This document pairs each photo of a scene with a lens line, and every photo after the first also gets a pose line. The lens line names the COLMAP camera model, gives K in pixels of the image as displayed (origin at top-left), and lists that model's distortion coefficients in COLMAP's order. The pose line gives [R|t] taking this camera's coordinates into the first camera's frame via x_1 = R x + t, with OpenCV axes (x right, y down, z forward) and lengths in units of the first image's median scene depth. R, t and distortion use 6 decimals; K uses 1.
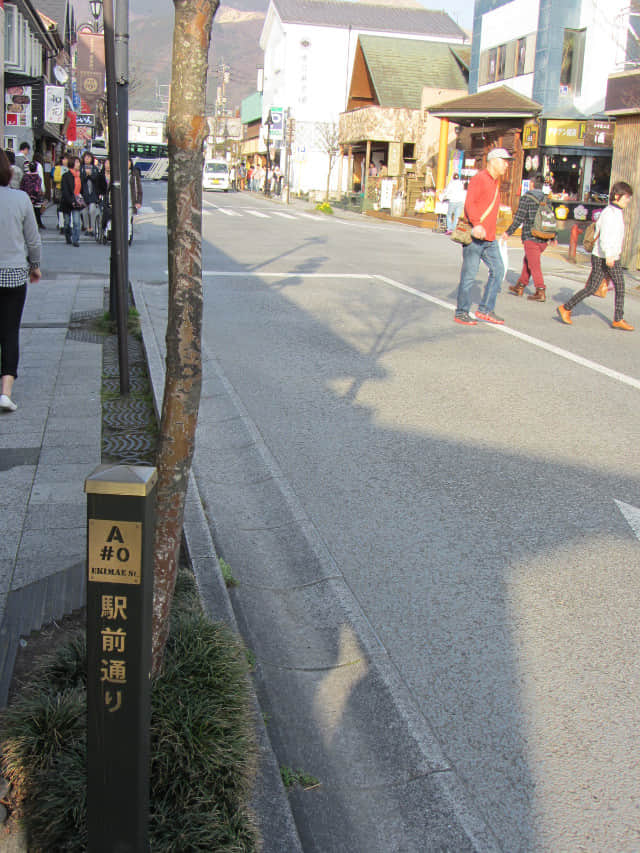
lens RADIAL K [[1012.3, 0, 322.6], [0, 1012.3, 425.4], [0, 0, 1]] dist [-0.087258, 0.000000]
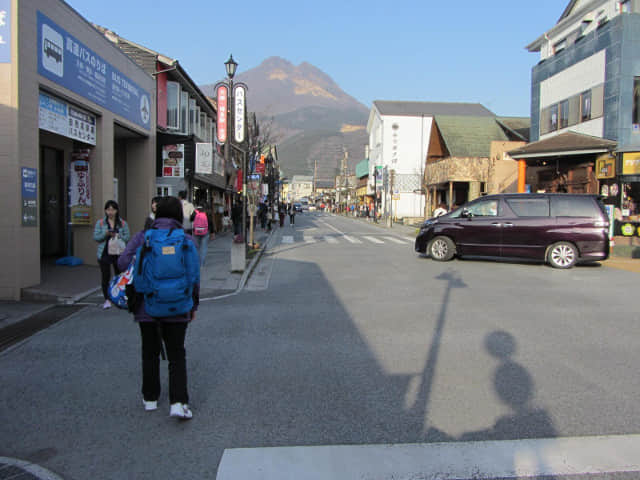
lens RADIAL K [[520.6, 0, 319.9], [0, 520.6, 240.4], [0, 0, 1]] dist [-0.002724, -0.004273]
pose [[0.988846, -0.031078, -0.145664, -0.034842], [0.004477, 0.983749, -0.179494, -0.086994], [0.148875, 0.176840, 0.972915, 0.331662]]
